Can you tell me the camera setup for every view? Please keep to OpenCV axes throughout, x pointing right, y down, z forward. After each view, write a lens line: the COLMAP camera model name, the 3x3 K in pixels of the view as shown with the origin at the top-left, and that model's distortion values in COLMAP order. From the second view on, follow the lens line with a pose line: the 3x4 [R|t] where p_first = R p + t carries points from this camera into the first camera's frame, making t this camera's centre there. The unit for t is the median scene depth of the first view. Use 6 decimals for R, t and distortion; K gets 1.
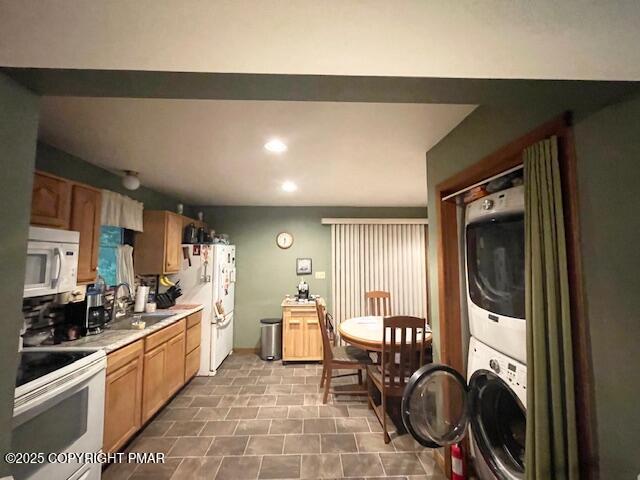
lens RADIAL K [[261.7, 0, 320.5], [0, 261.7, 238.4], [0, 0, 1]] dist [-0.003837, 0.000626]
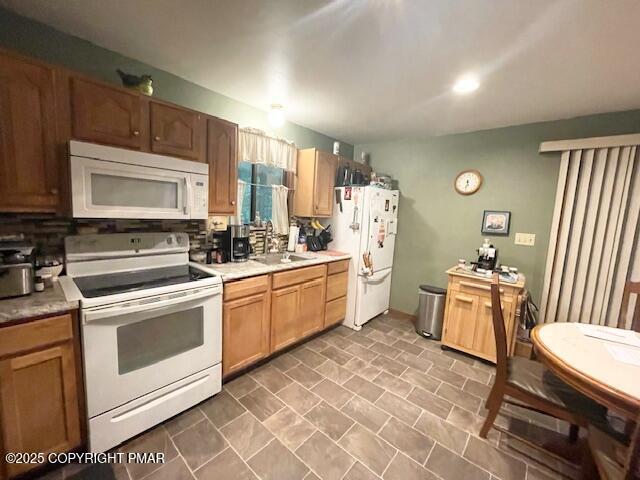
lens RADIAL K [[261.7, 0, 319.6], [0, 261.7, 238.6], [0, 0, 1]] dist [-0.003837, 0.000626]
pose [[0.730961, 0.116729, -0.672361, 0.090614], [-0.005976, 0.986319, 0.164739, 0.060426], [0.682393, -0.116400, 0.721659, 0.322927]]
